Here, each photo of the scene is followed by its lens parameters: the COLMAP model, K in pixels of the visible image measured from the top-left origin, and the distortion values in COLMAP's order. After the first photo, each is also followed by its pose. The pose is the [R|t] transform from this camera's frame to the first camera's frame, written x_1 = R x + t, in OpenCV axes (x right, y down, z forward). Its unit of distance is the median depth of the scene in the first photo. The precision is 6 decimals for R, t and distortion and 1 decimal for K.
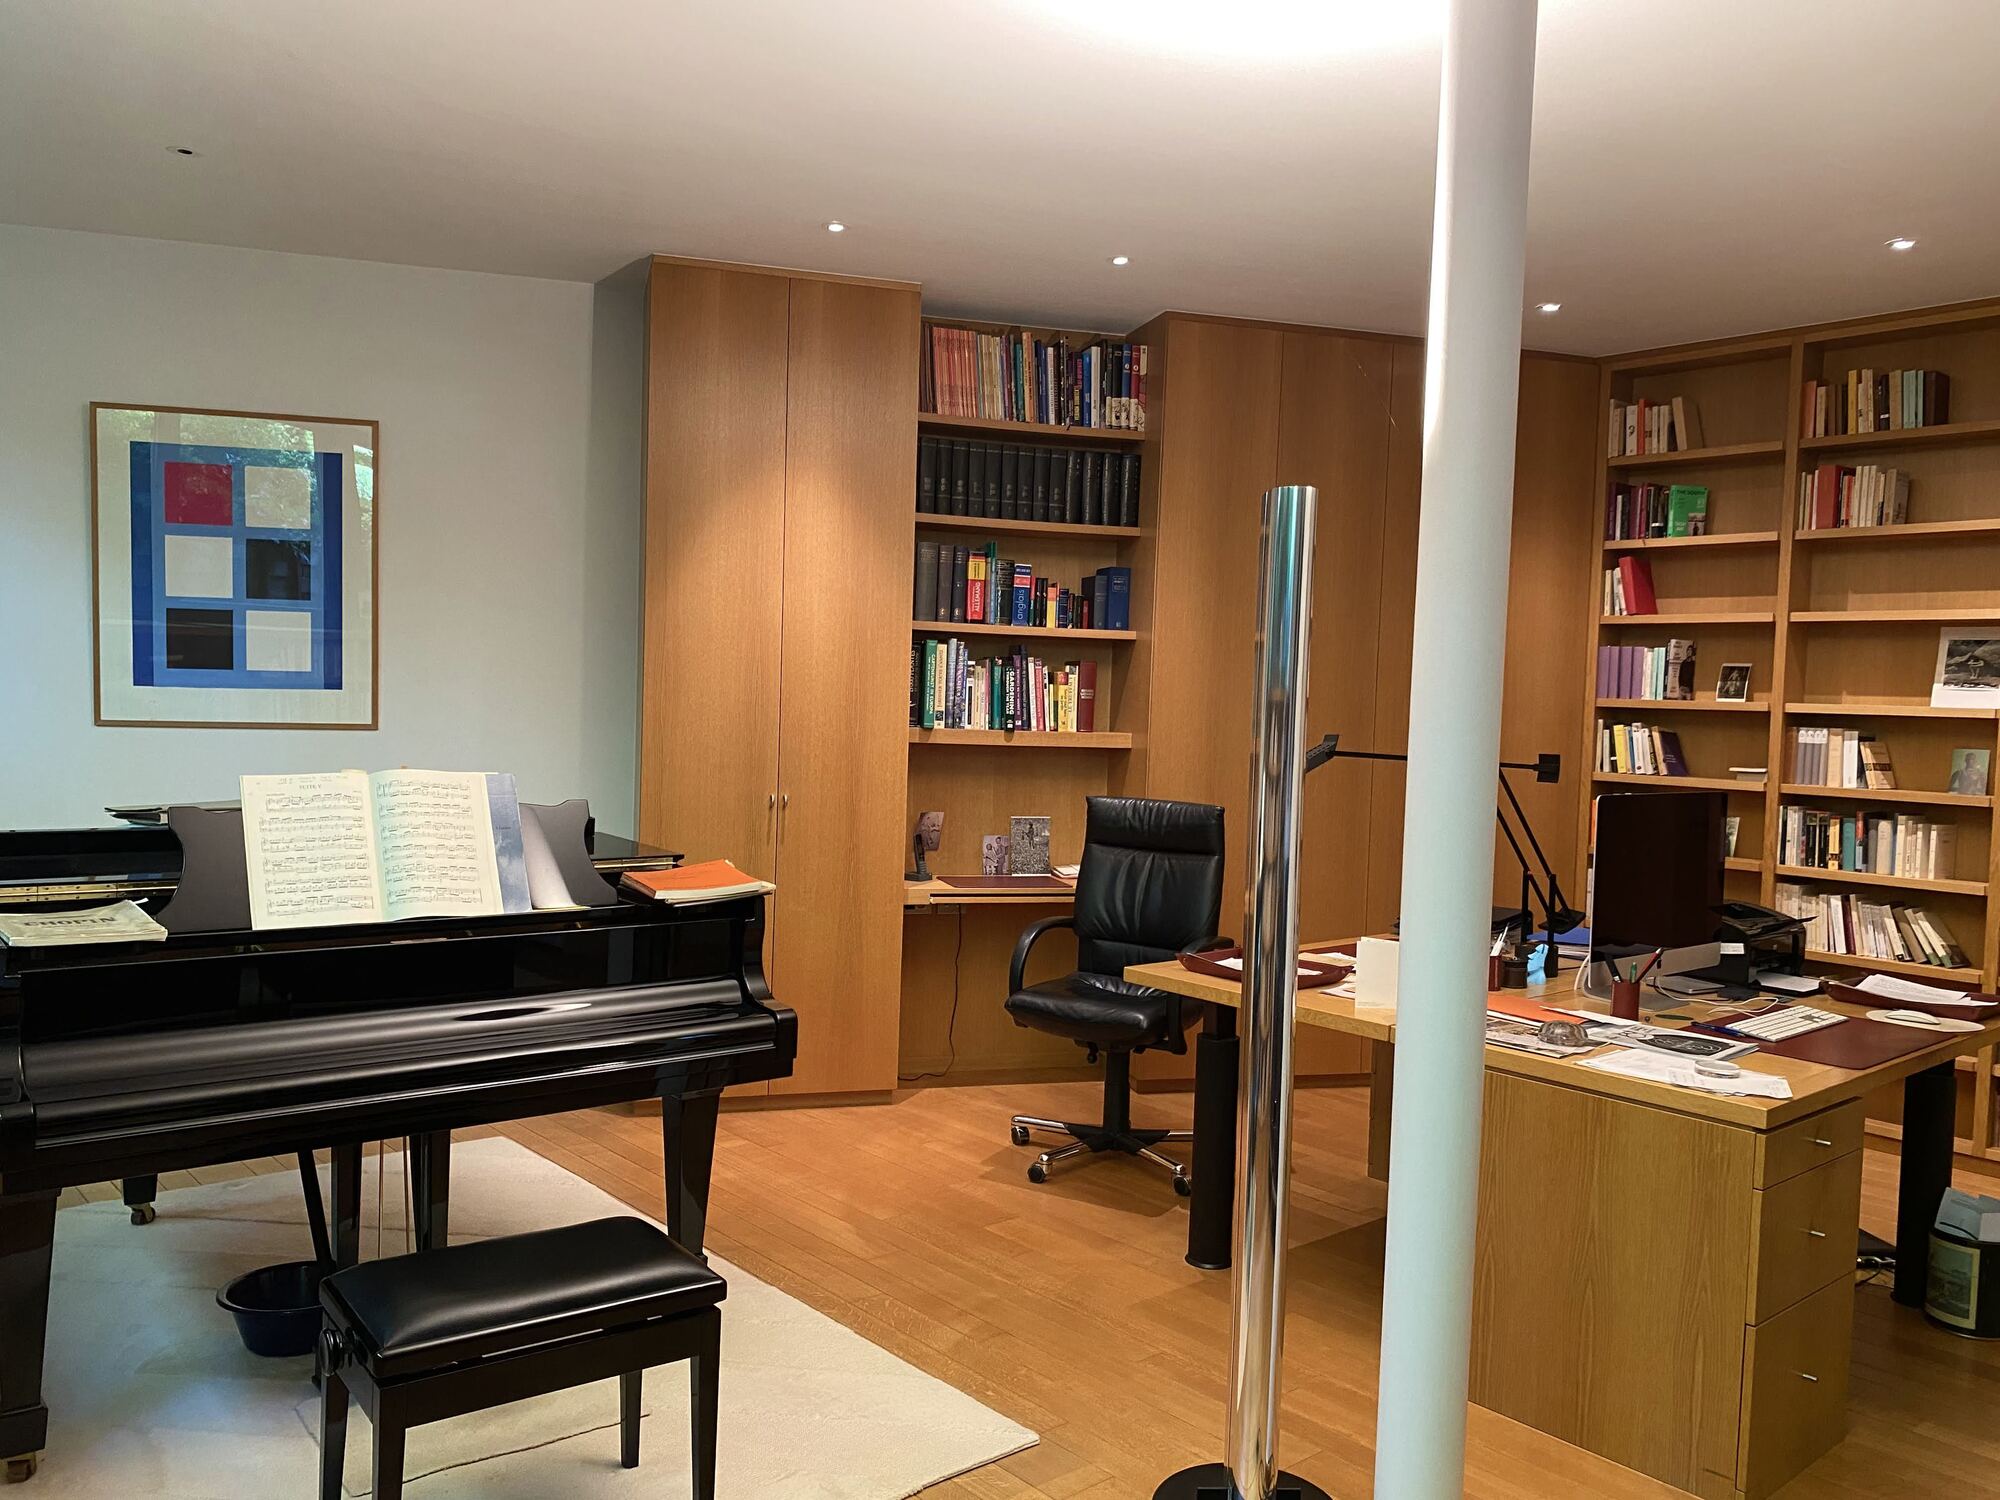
lens RADIAL K [[1506.9, 0, 1000.0], [0, 1506.9, 750.0], [0, 0, 1]] dist [0.155807, -0.220968]
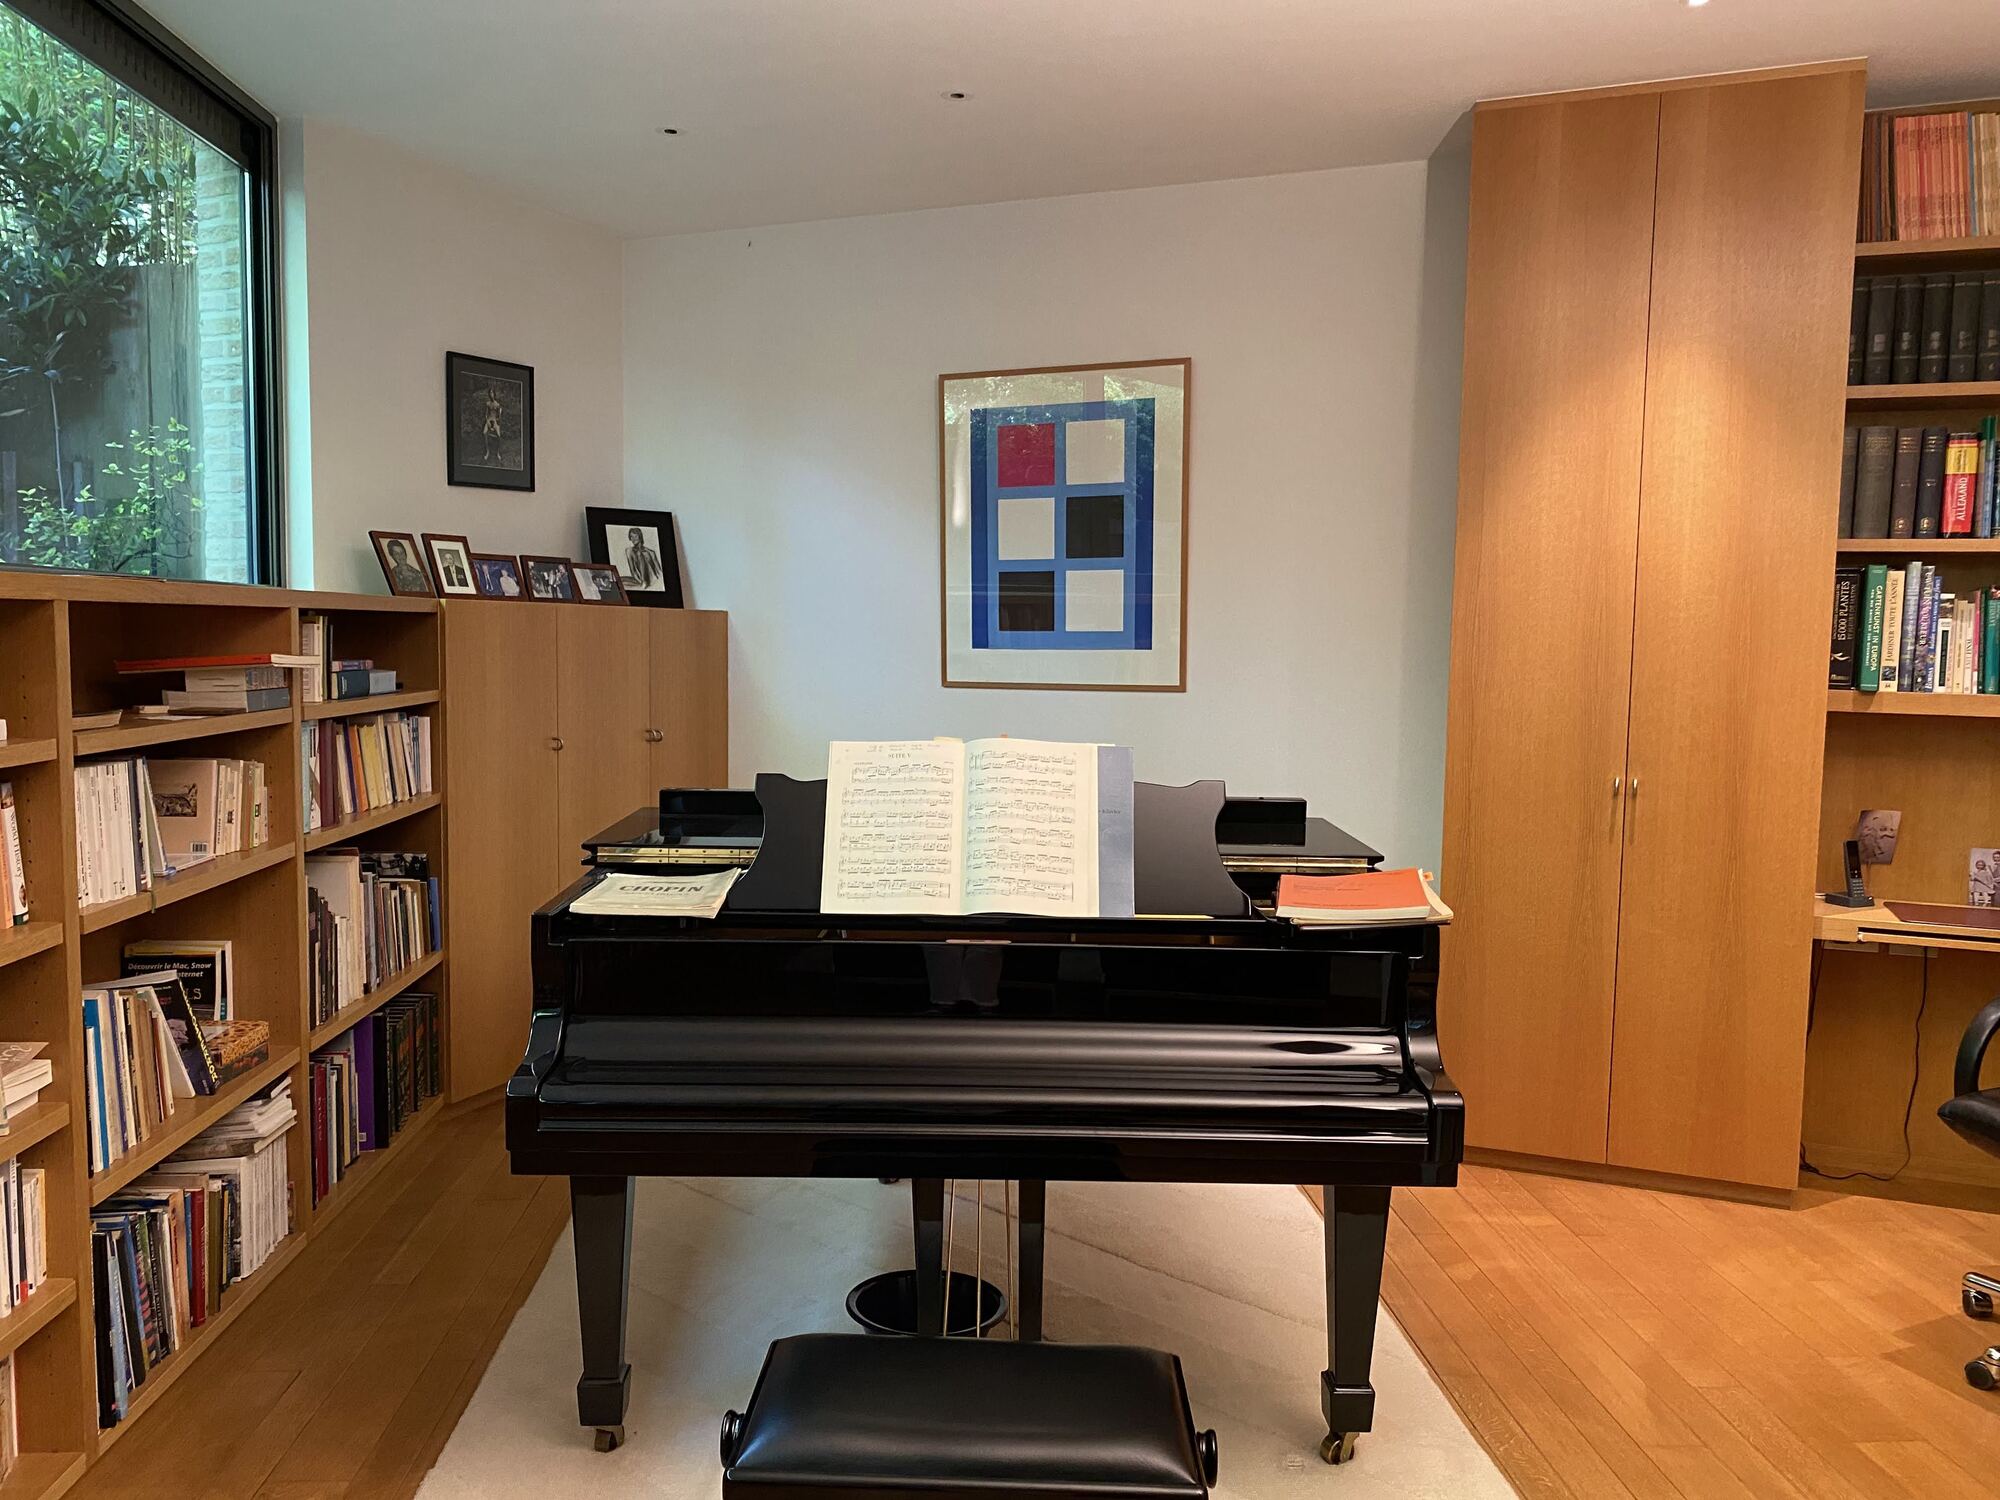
lens RADIAL K [[1510.1, 0, 1000.0], [0, 1510.1, 750.0], [0, 0, 1]] dist [0.051961, -0.065622]
pose [[0.785090, 0.028286, -0.618736, 0.081210], [-0.012604, 0.999479, 0.029699, -0.003438], [0.619254, -0.015518, 0.785038, 0.206756]]
